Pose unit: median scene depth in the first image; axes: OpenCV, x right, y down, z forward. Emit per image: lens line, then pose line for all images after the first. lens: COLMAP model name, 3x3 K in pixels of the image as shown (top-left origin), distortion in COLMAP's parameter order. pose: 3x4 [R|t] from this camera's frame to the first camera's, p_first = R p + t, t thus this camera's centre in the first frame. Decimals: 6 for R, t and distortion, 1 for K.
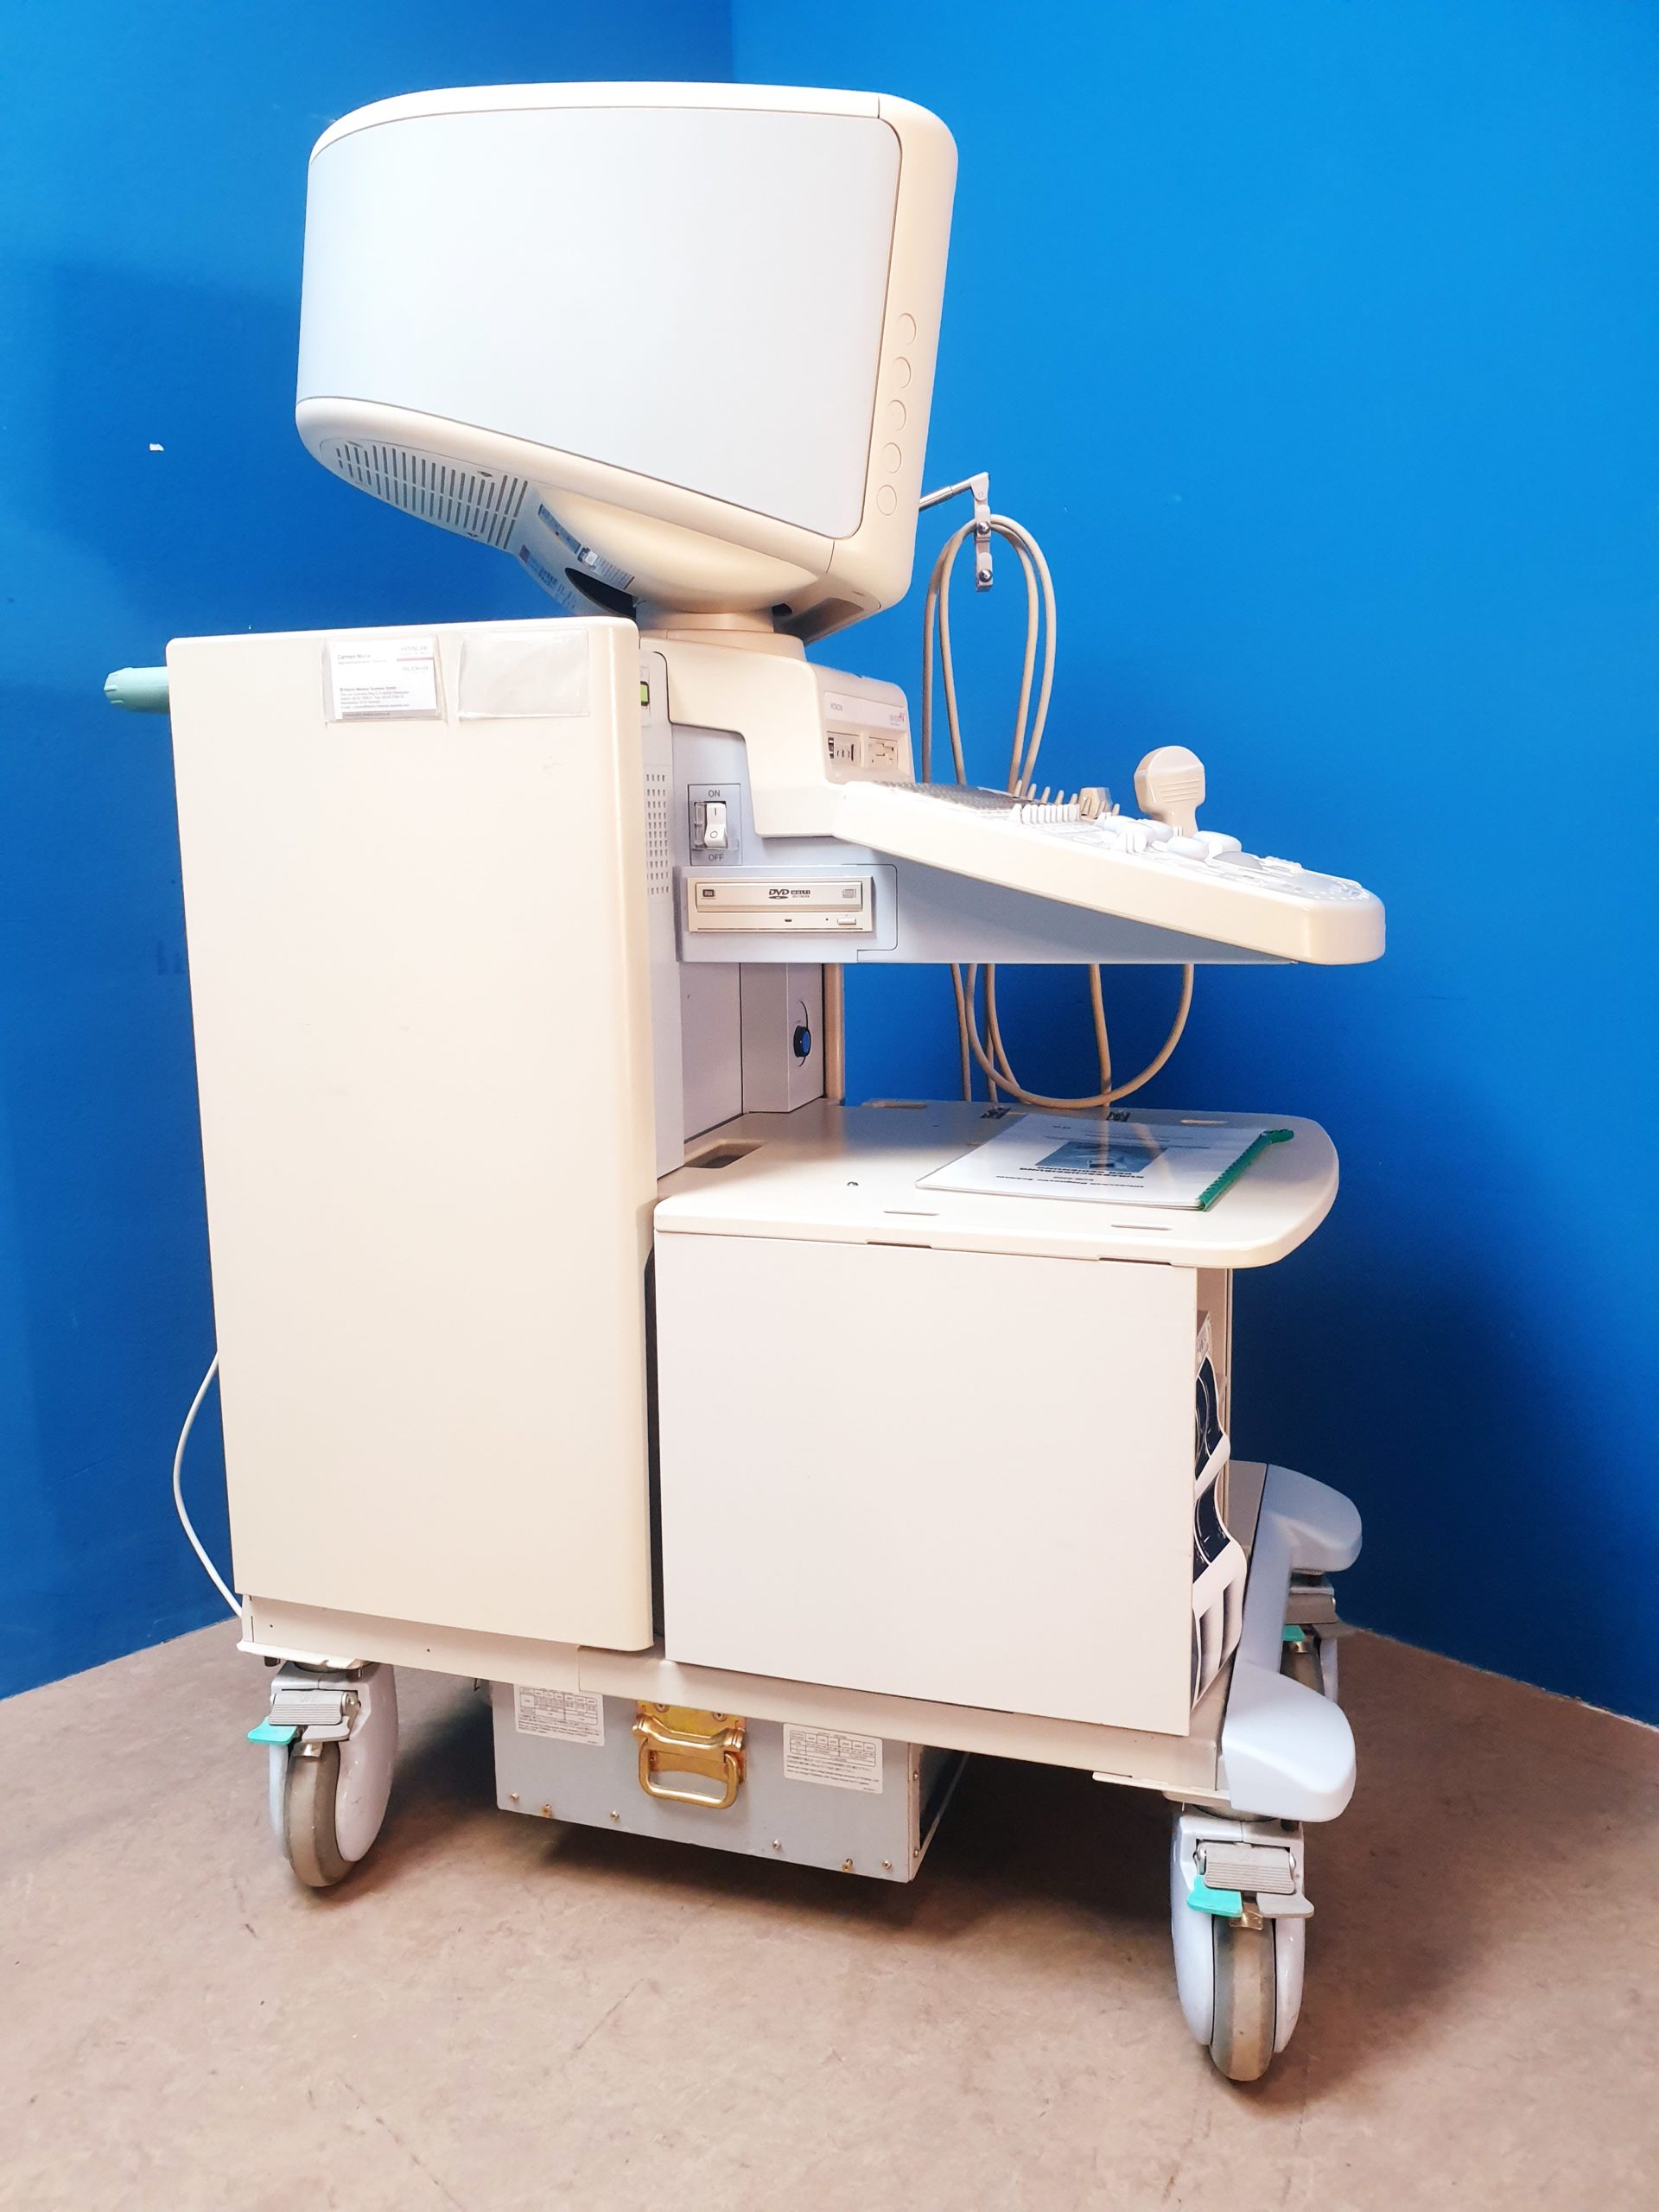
lens RADIAL K [[1737.2, 0, 825.8], [0, 1737.2, 1093.2], [0, 0, 1]] dist [0.007462, -0.016041]
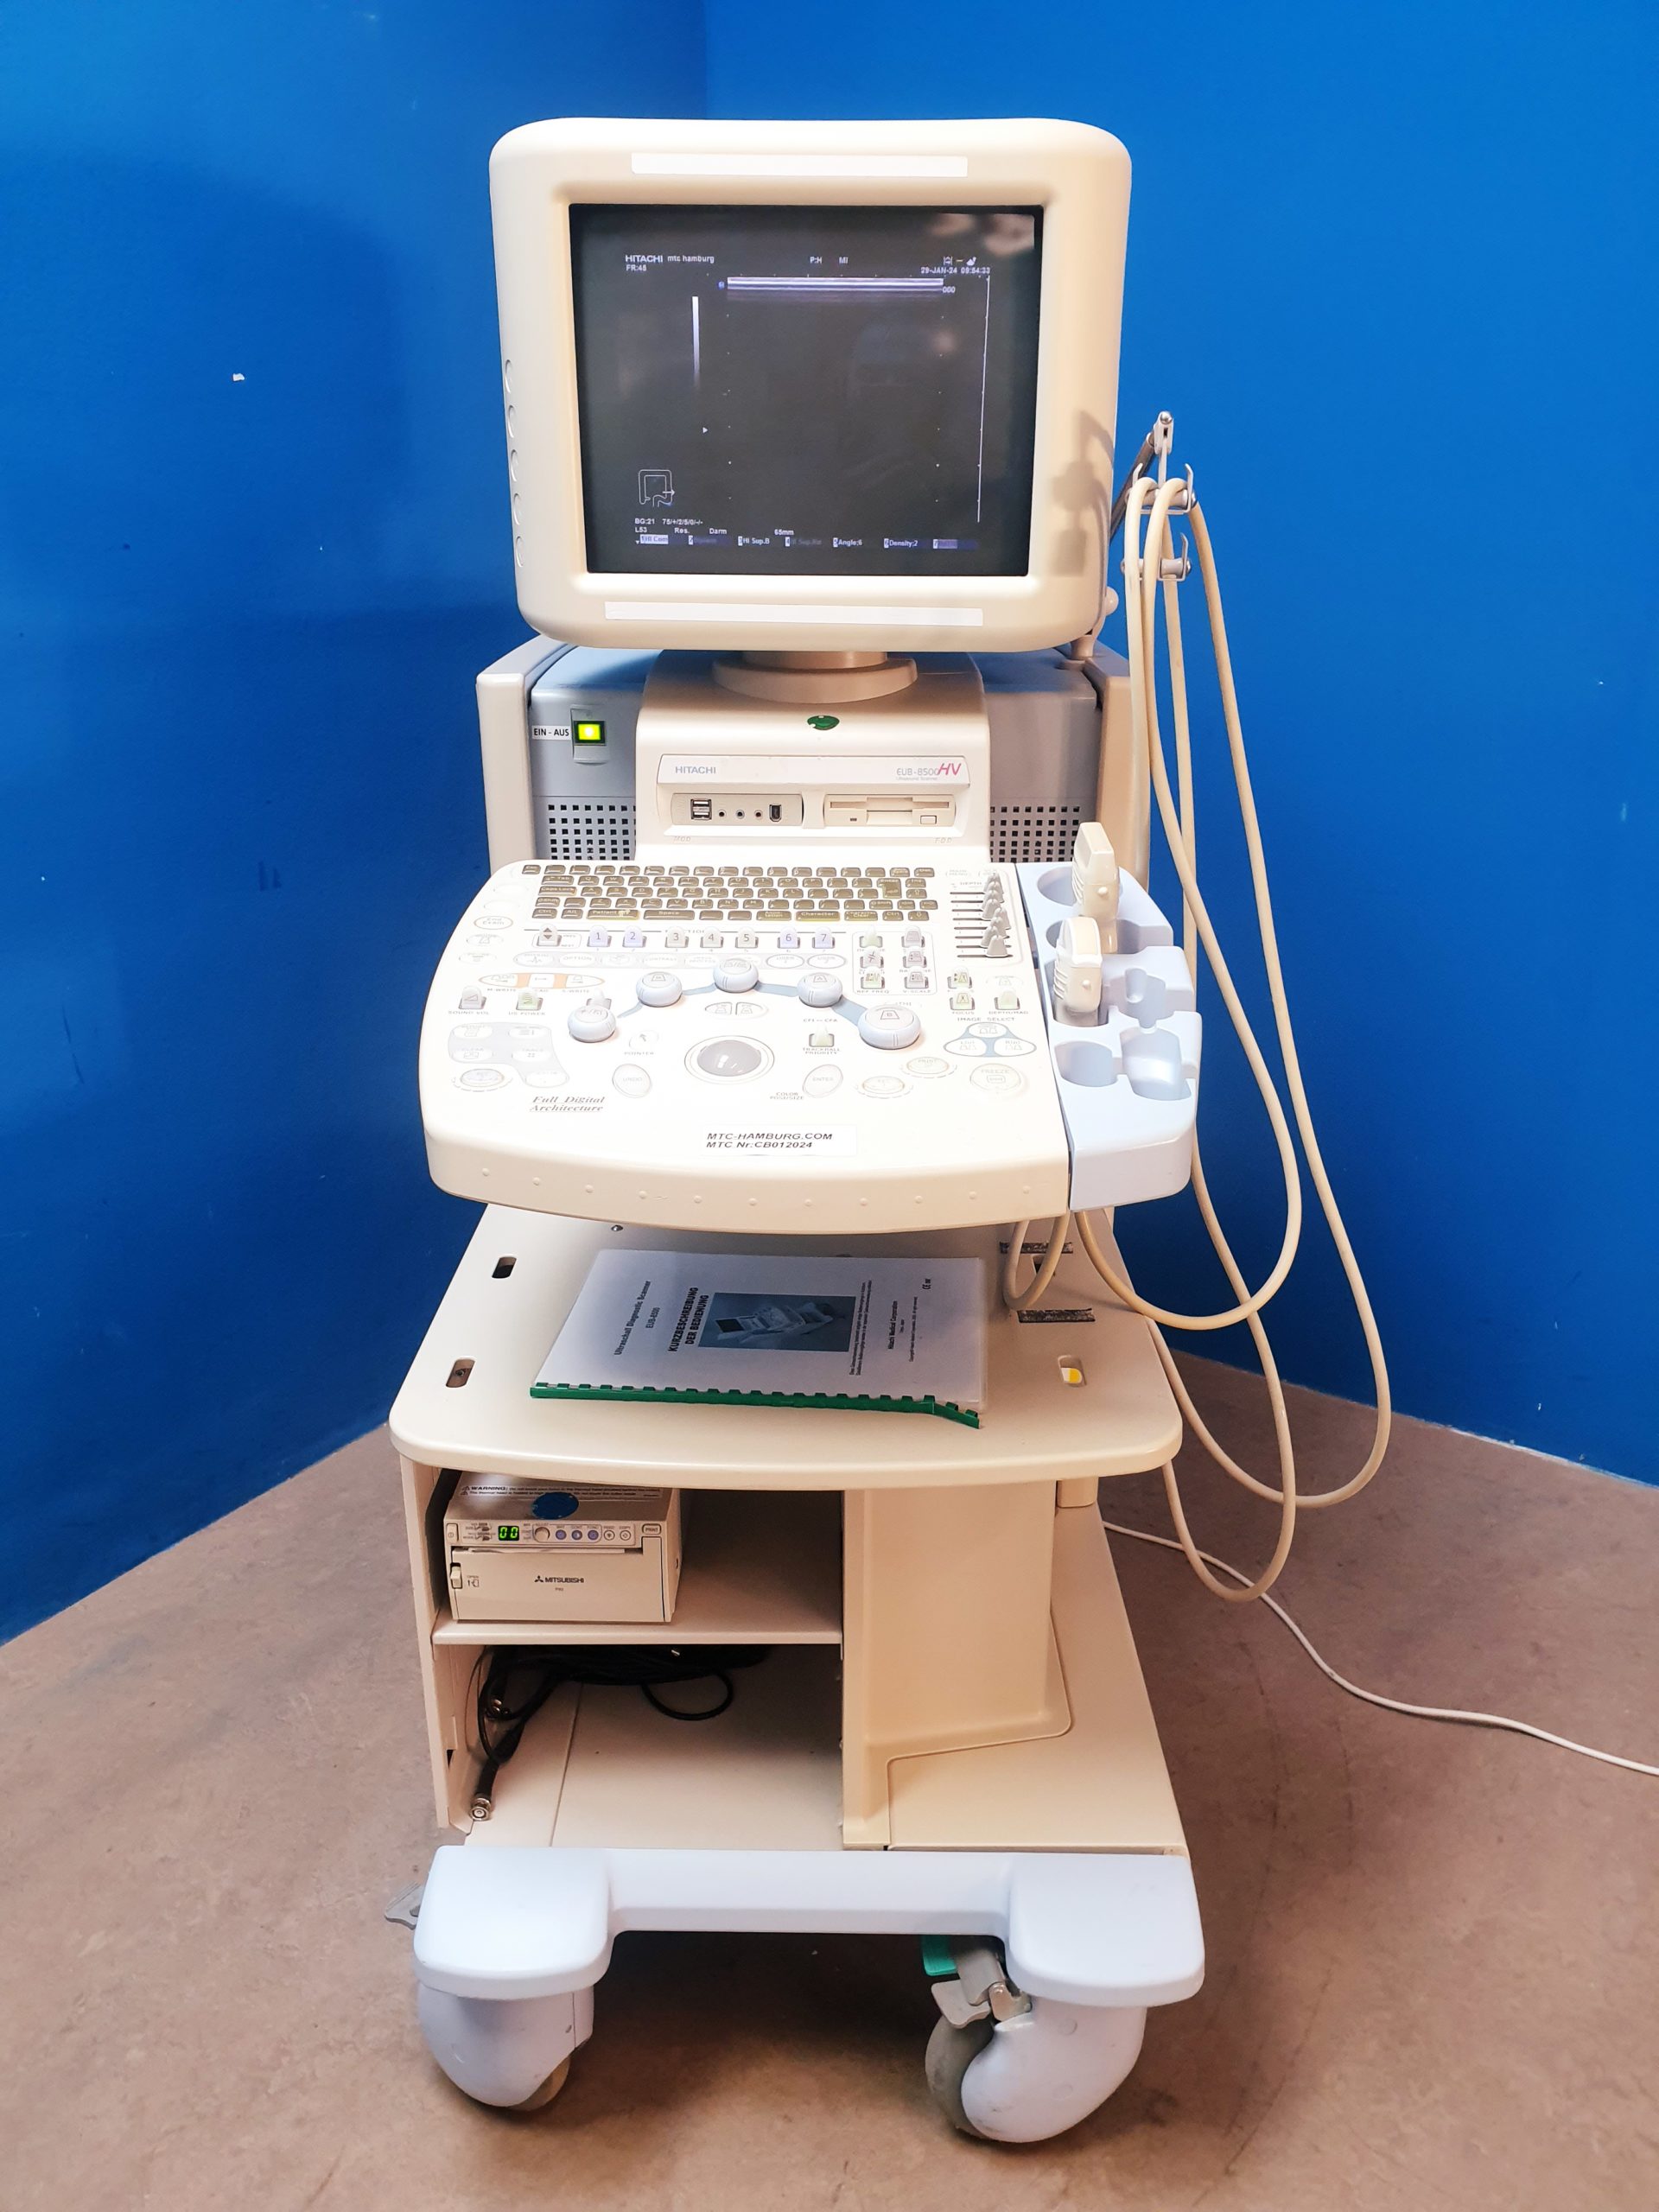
lens RADIAL K [[1737.2, 0, 834.1], [0, 1737.2, 1110.5], [0, 0, 1]] dist [0.007462, -0.016041]
pose [[0.980729, -0.050152, 0.188825, -0.306483], [0.014720, 0.982713, 0.184551, -0.158525], [-0.194816, -0.178215, 0.964513, -0.149526]]
